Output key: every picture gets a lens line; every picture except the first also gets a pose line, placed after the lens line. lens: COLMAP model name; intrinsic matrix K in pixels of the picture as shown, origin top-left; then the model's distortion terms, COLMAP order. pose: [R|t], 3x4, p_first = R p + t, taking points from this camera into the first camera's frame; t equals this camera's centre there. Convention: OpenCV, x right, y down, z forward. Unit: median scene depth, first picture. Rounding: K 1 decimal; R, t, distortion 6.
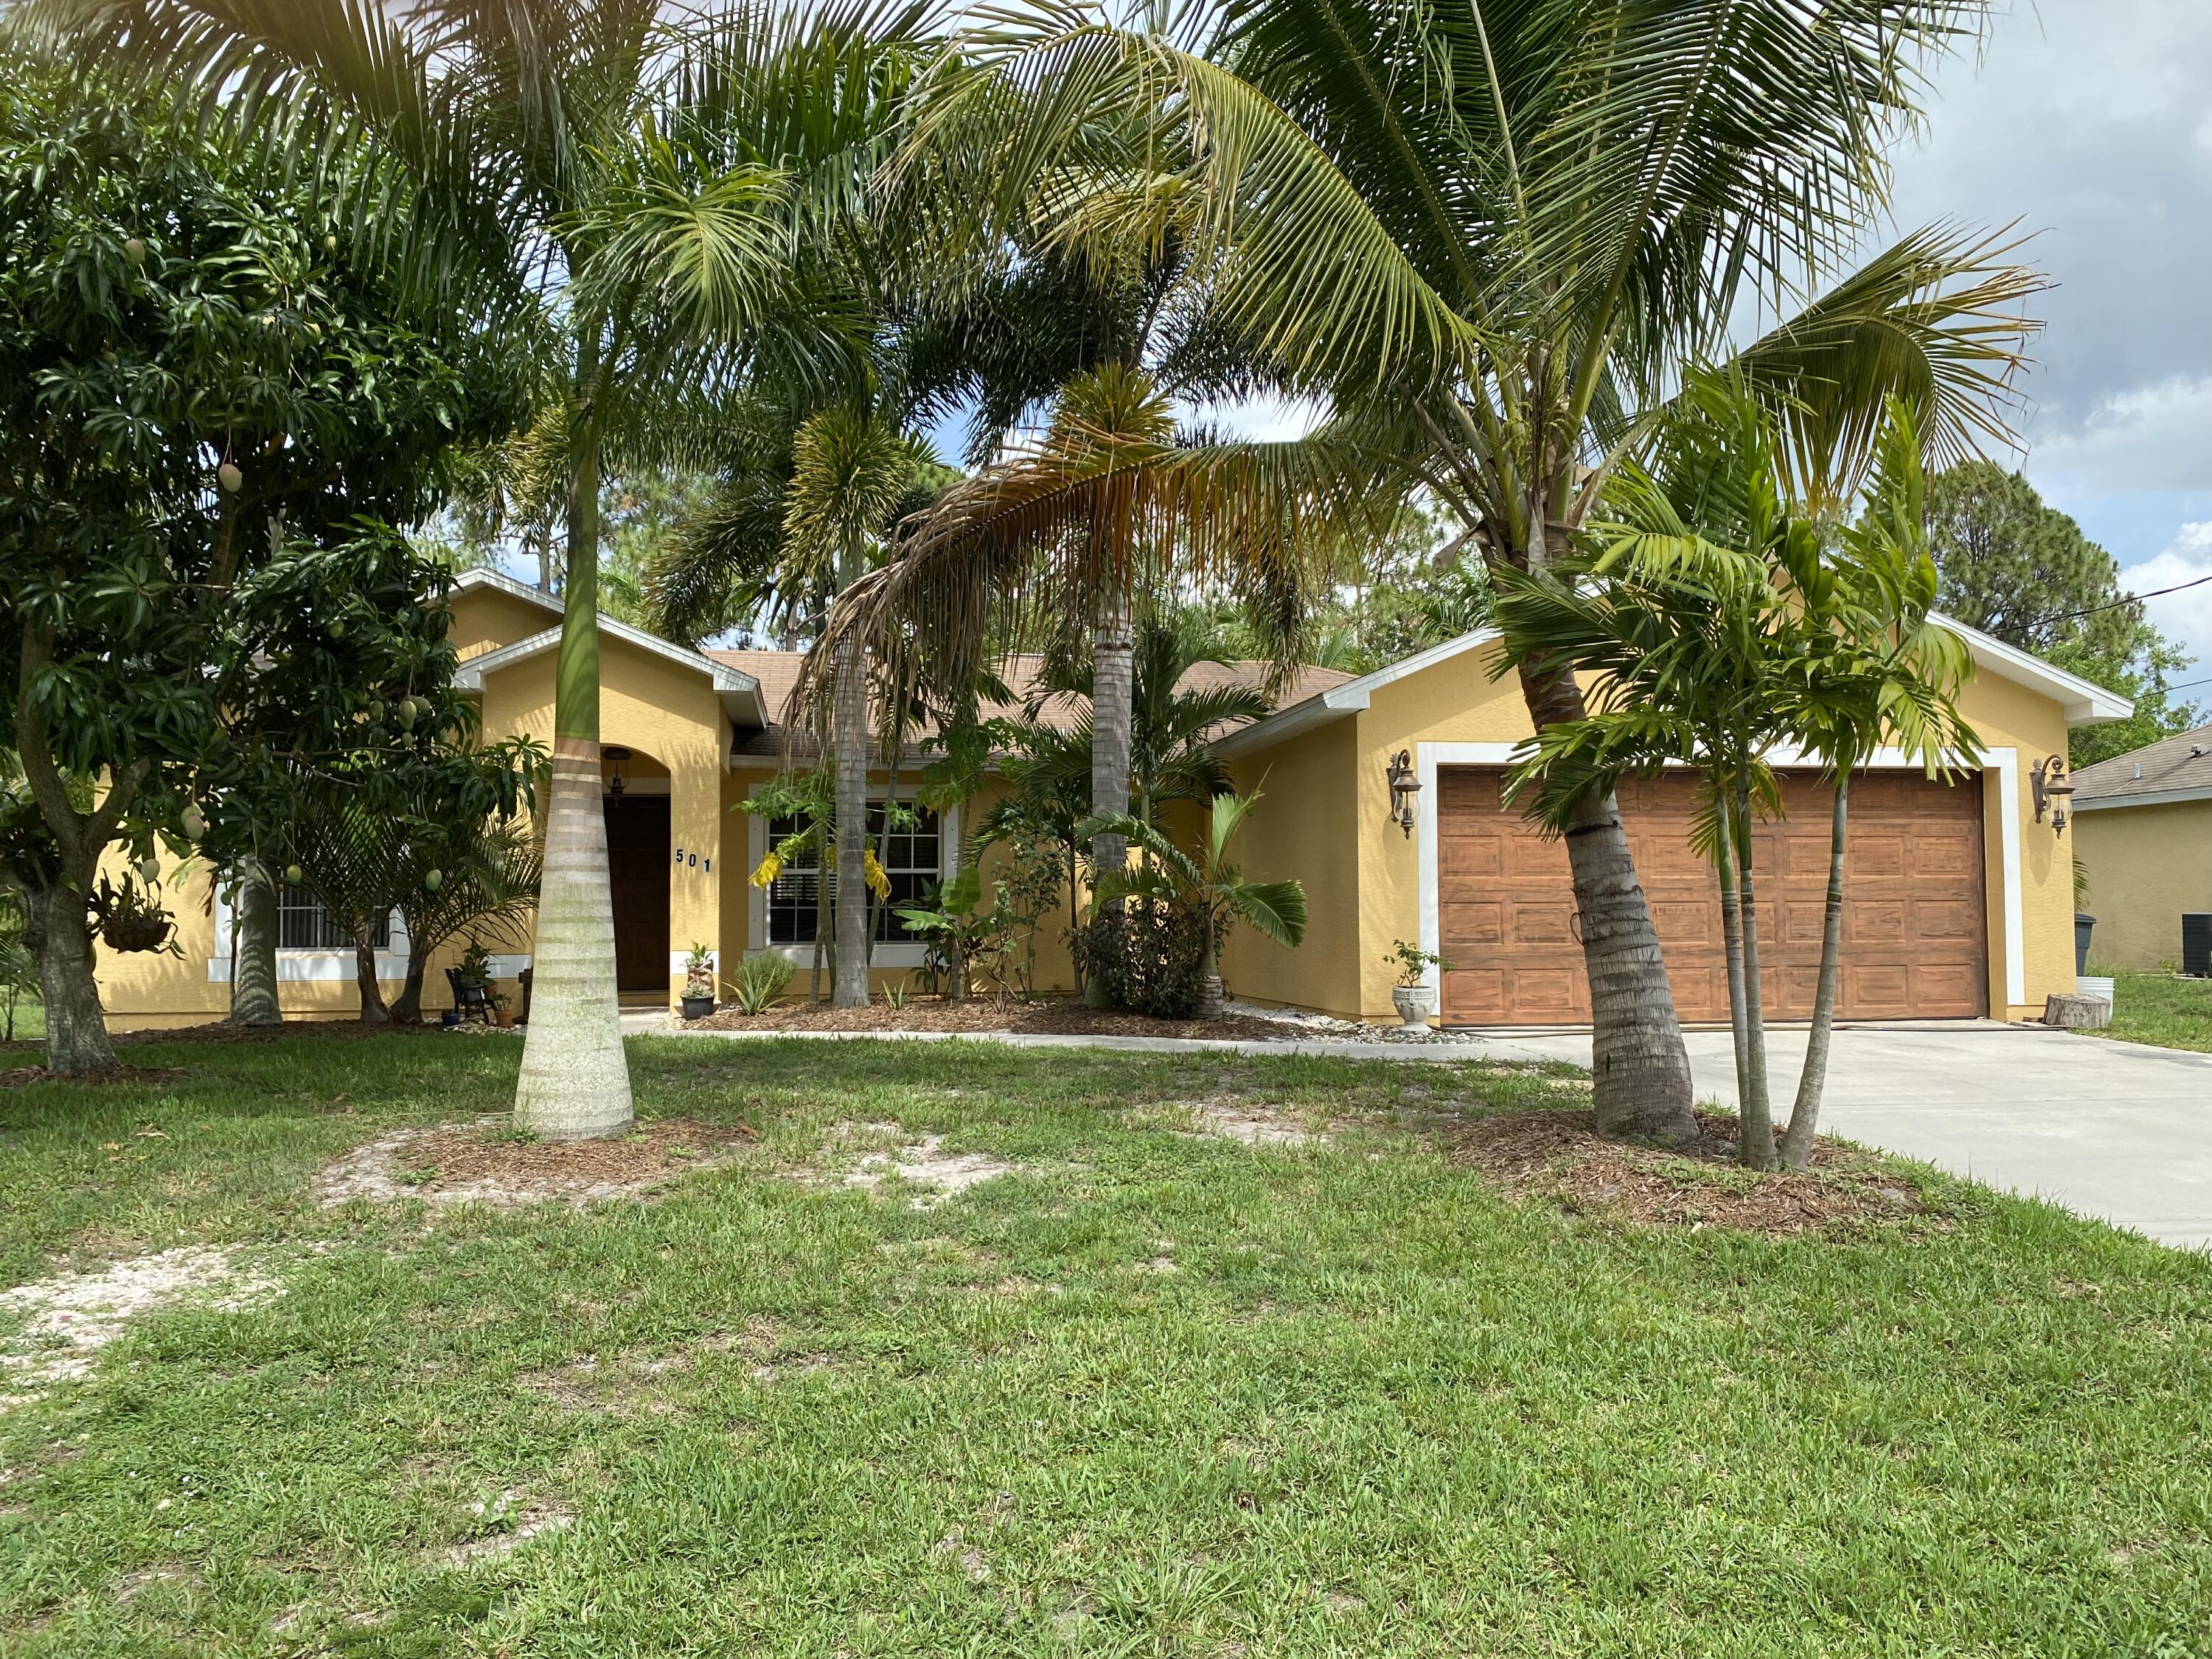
lens RADIAL K [[1683.1, 0, 1105.7], [0, 1683.1, 833.5], [0, 0, 1]] dist [0.011592, -0.021140]
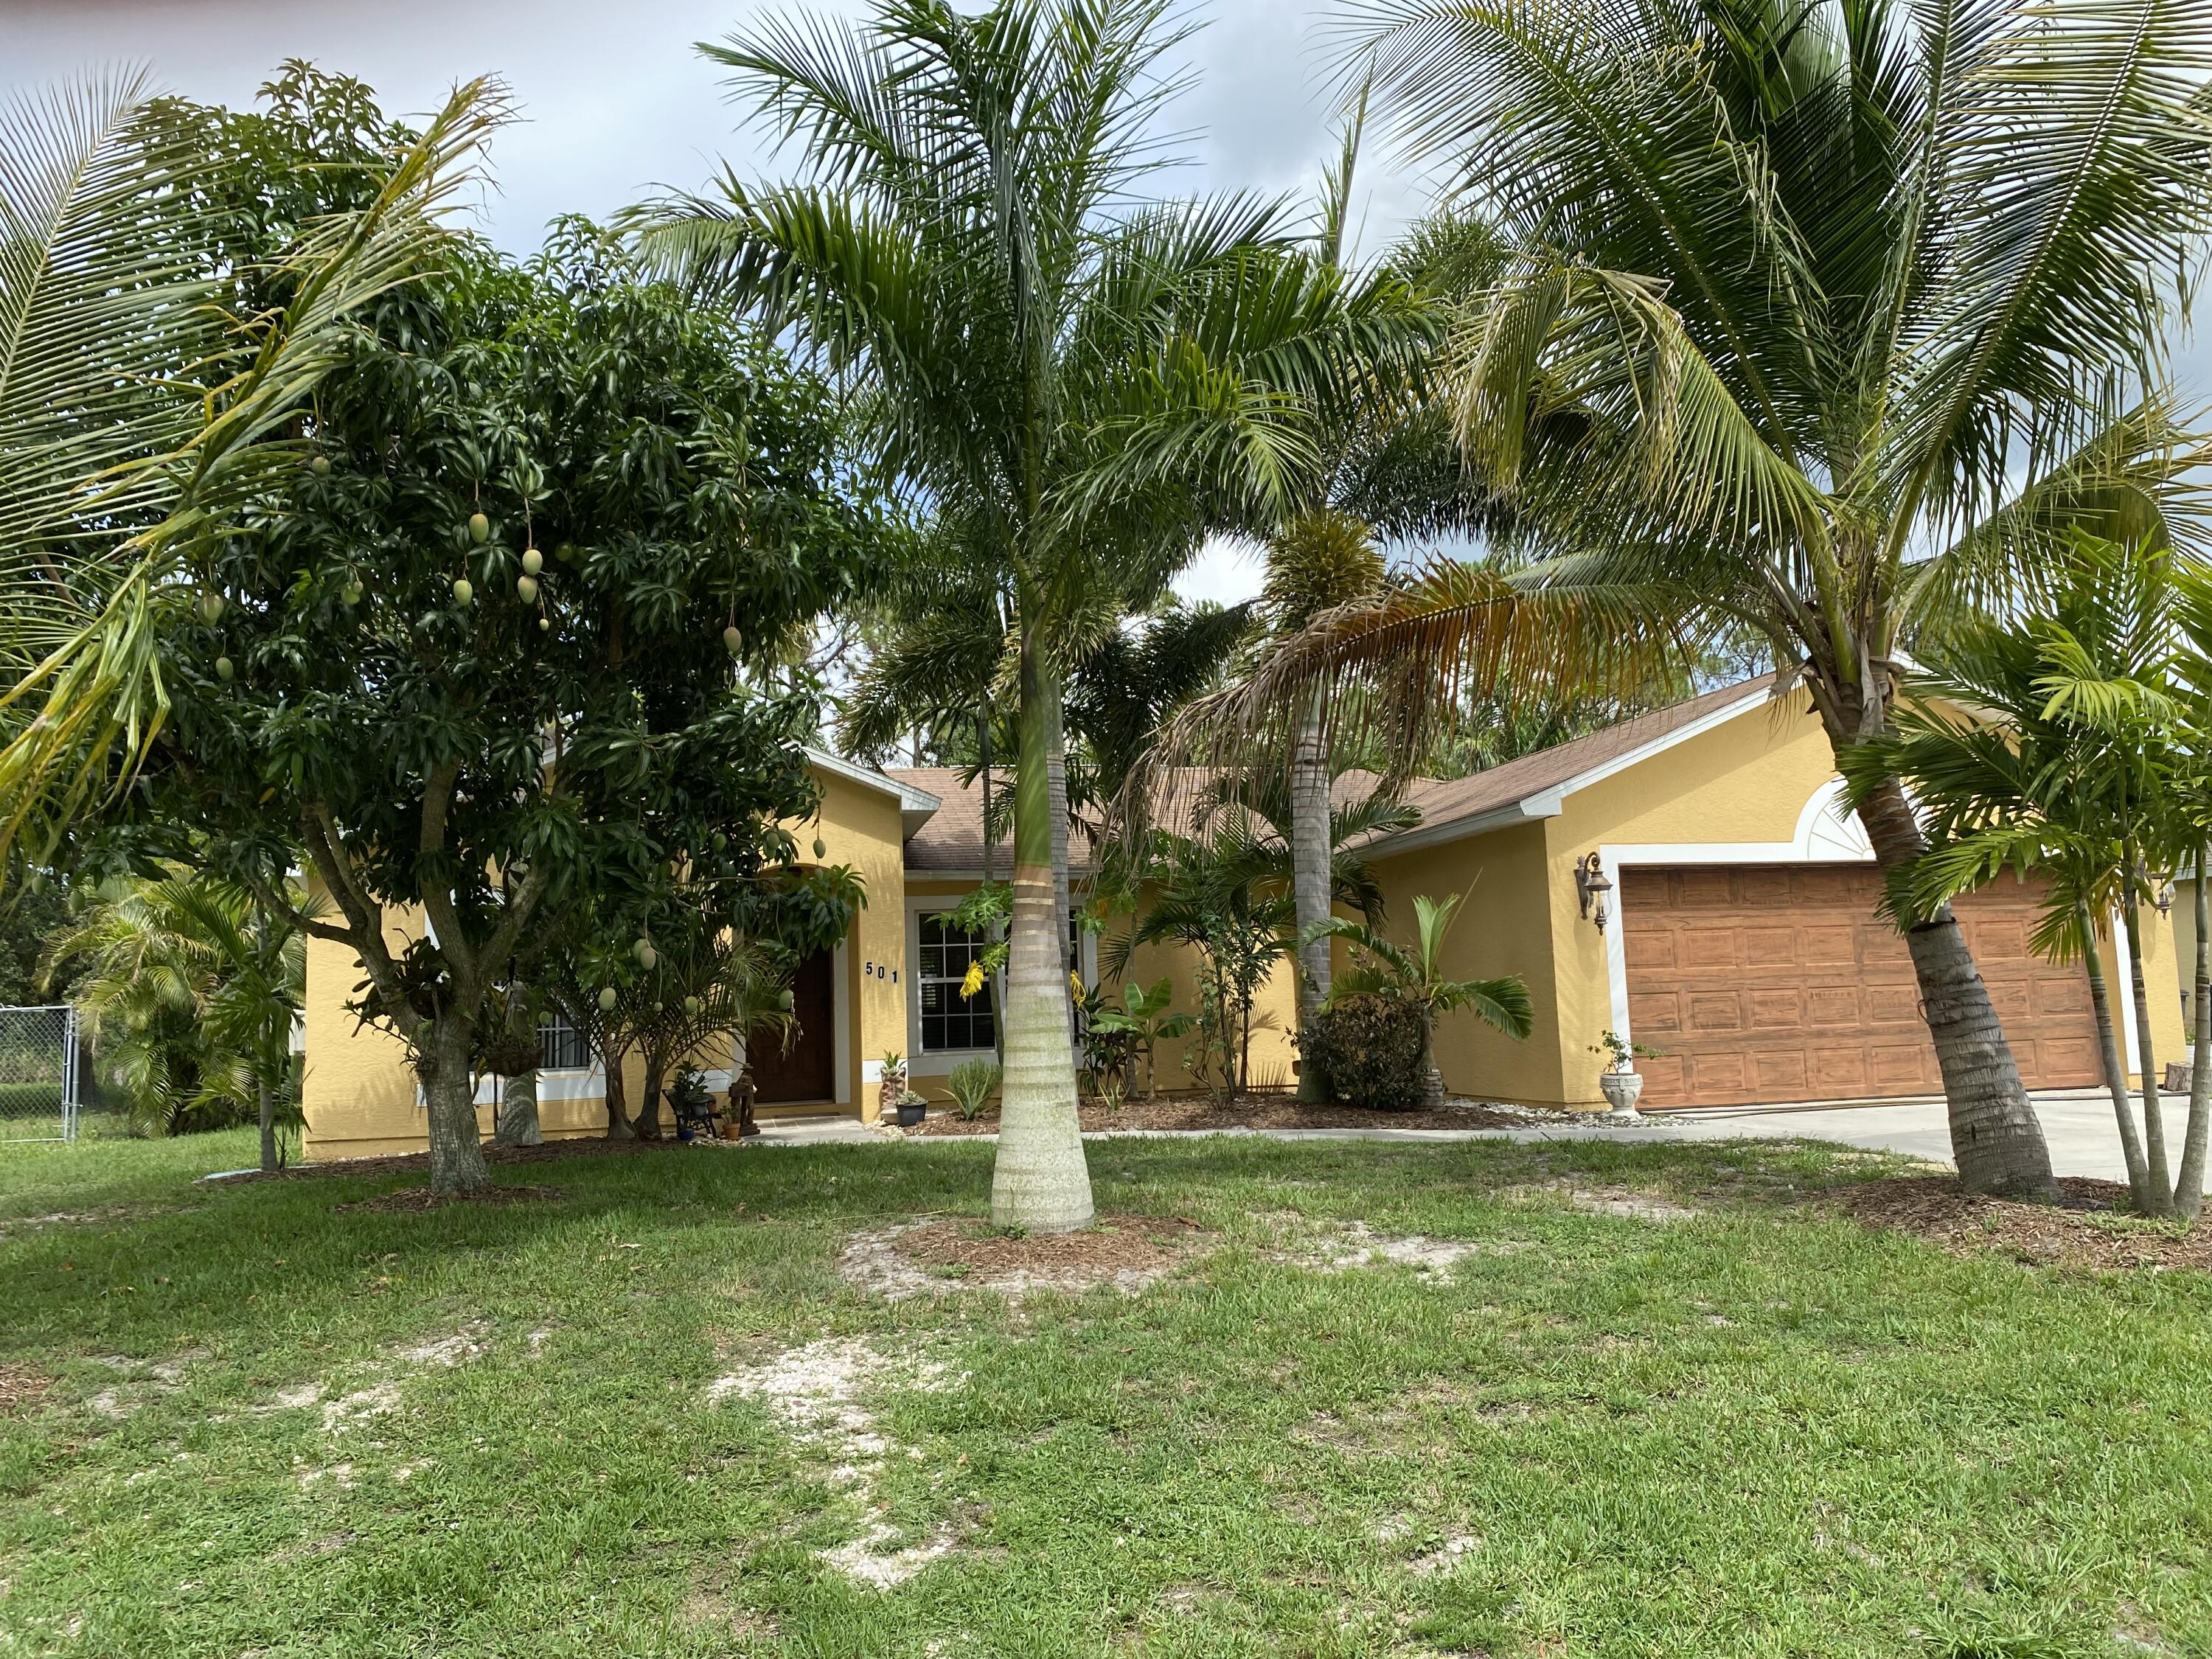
lens RADIAL K [[1683.1, 0, 1105.0], [0, 1683.1, 828.4], [0, 0, 1]] dist [0.011592, -0.021140]
pose [[0.998597, -0.023322, 0.047548, -0.187062], [0.026212, 0.997787, -0.061104, -0.007458], [-0.046018, 0.062265, 0.996998, -0.060313]]
